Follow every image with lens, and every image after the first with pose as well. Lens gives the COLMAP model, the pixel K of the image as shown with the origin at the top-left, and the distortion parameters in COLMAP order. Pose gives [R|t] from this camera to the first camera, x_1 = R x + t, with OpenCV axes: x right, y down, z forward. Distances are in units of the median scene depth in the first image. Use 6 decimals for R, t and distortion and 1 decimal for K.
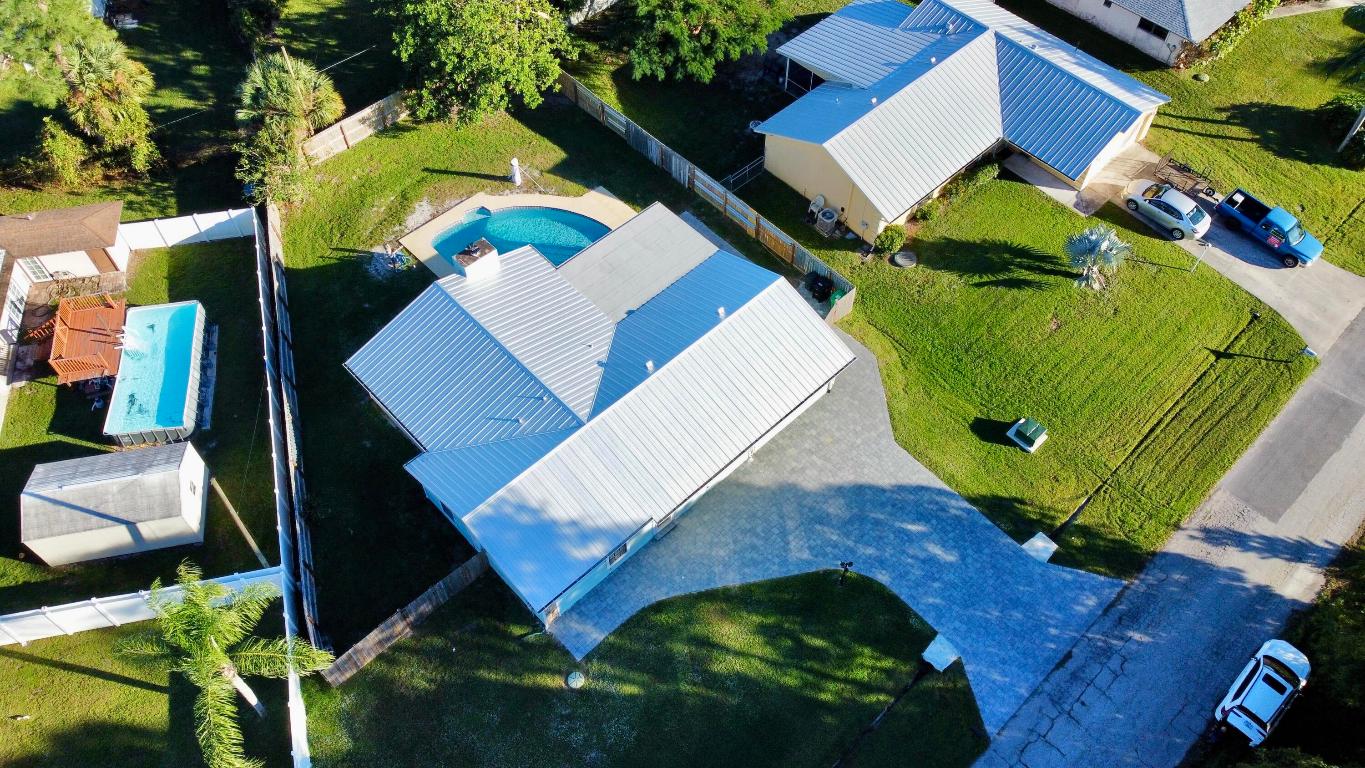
lens RADIAL K [[1025.8, 0, 682.5], [0, 1025.8, 384.0], [0, 0, 1]] dist [0.003682, -0.017012]
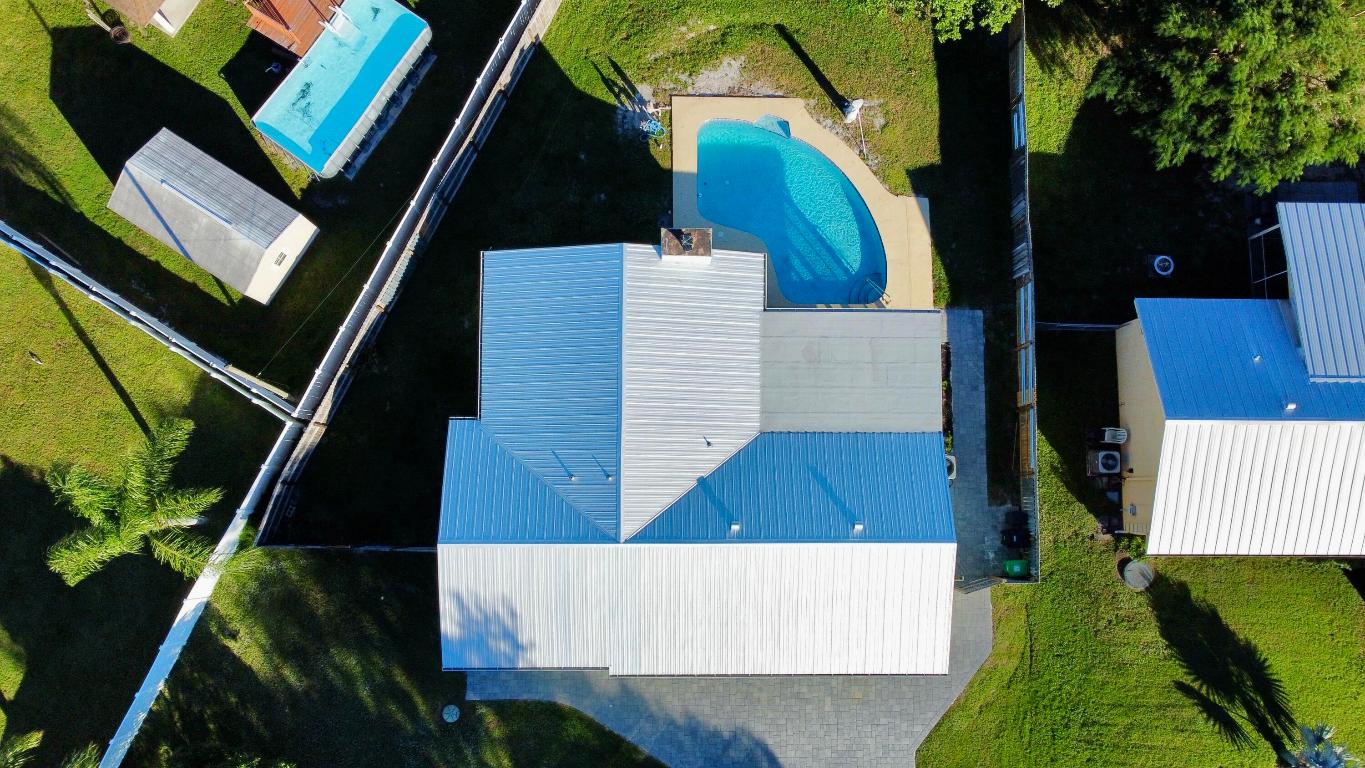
lens RADIAL K [[1025.8, 0, 682.5], [0, 1025.8, 384.0], [0, 0, 1]] dist [0.003682, -0.017012]
pose [[0.725738, 0.685326, -0.060272, -0.087143], [-0.573707, 0.651225, 0.496757, -0.449483], [0.379691, -0.325937, 0.865794, 0.300814]]
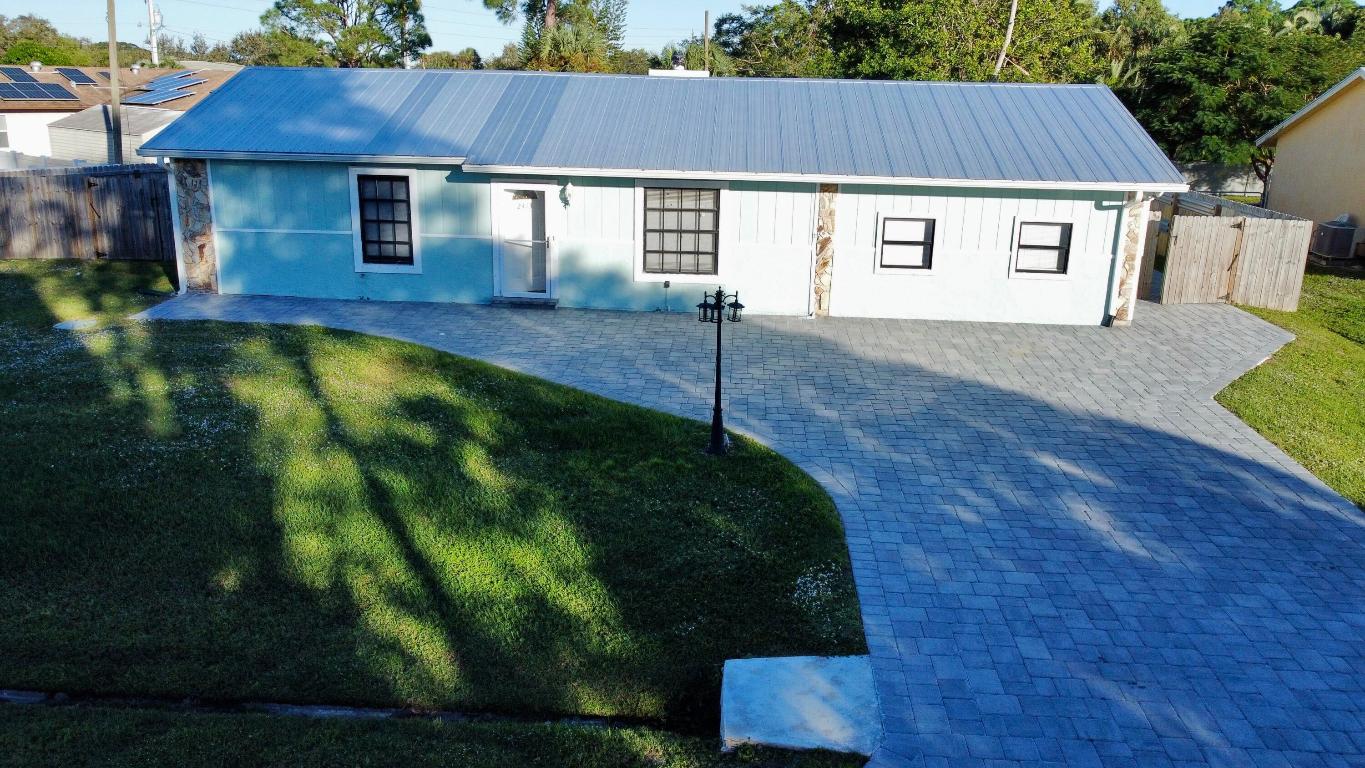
lens RADIAL K [[1025.8, 0, 682.5], [0, 1025.8, 384.0], [0, 0, 1]] dist [0.003682, -0.017012]
pose [[0.682367, 0.222227, -0.696413, 0.314461], [-0.610039, 0.698019, -0.374996, 0.270776], [0.402775, 0.680724, 0.611872, 0.745928]]
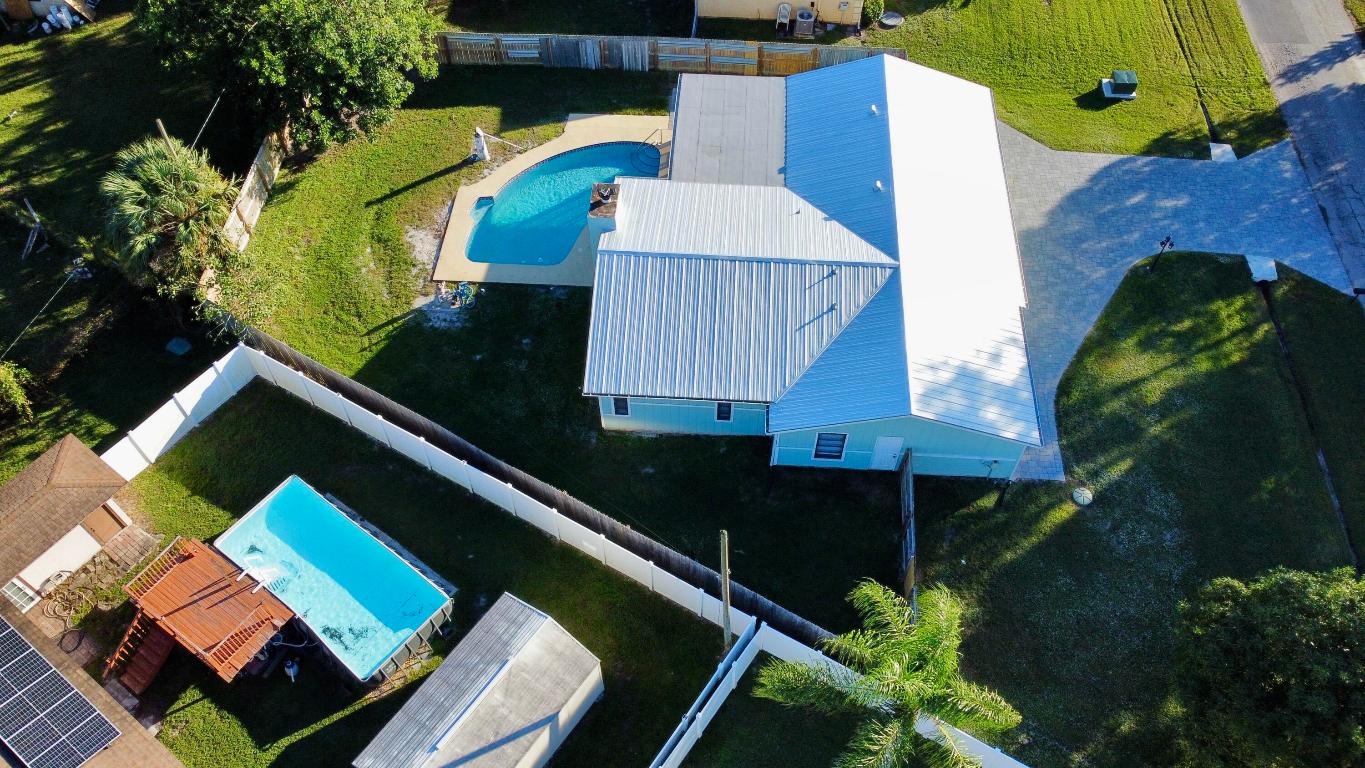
lens RADIAL K [[1027.5, 0, 682.5], [0, 1027.5, 384.0], [0, 0, 1]] dist [0.006205, 0.000630]
pose [[0.733463, -0.554663, 0.392912, -0.560783], [0.557128, 0.821714, 0.119980, -0.074274], [-0.389410, 0.130902, 0.911715, 0.276600]]
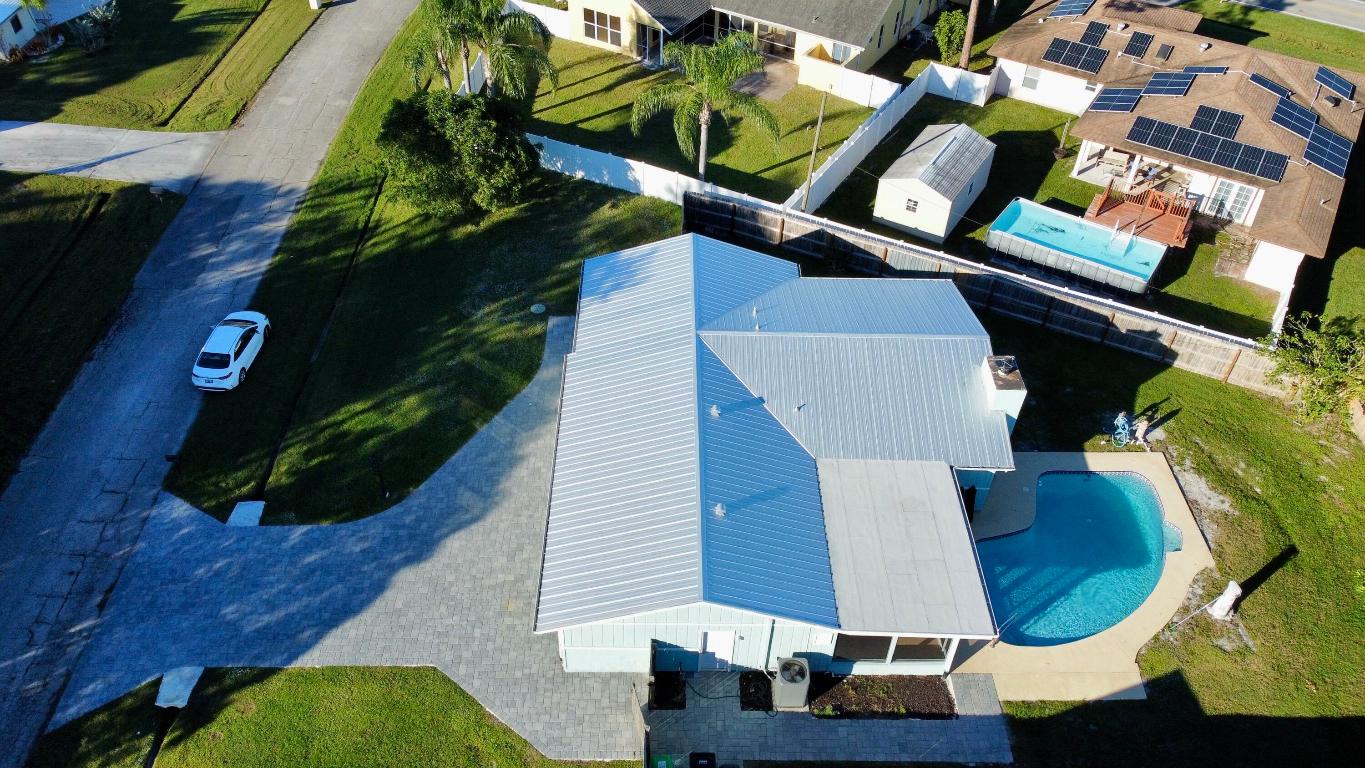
lens RADIAL K [[1025.8, 0, 682.5], [0, 1025.8, 384.0], [0, 0, 1]] dist [0.003682, -0.017012]
pose [[-0.680930, 0.481579, -0.551739, 0.380585], [-0.611979, 0.039646, 0.789880, -0.585272], [0.402264, 0.875506, 0.267720, 0.727126]]
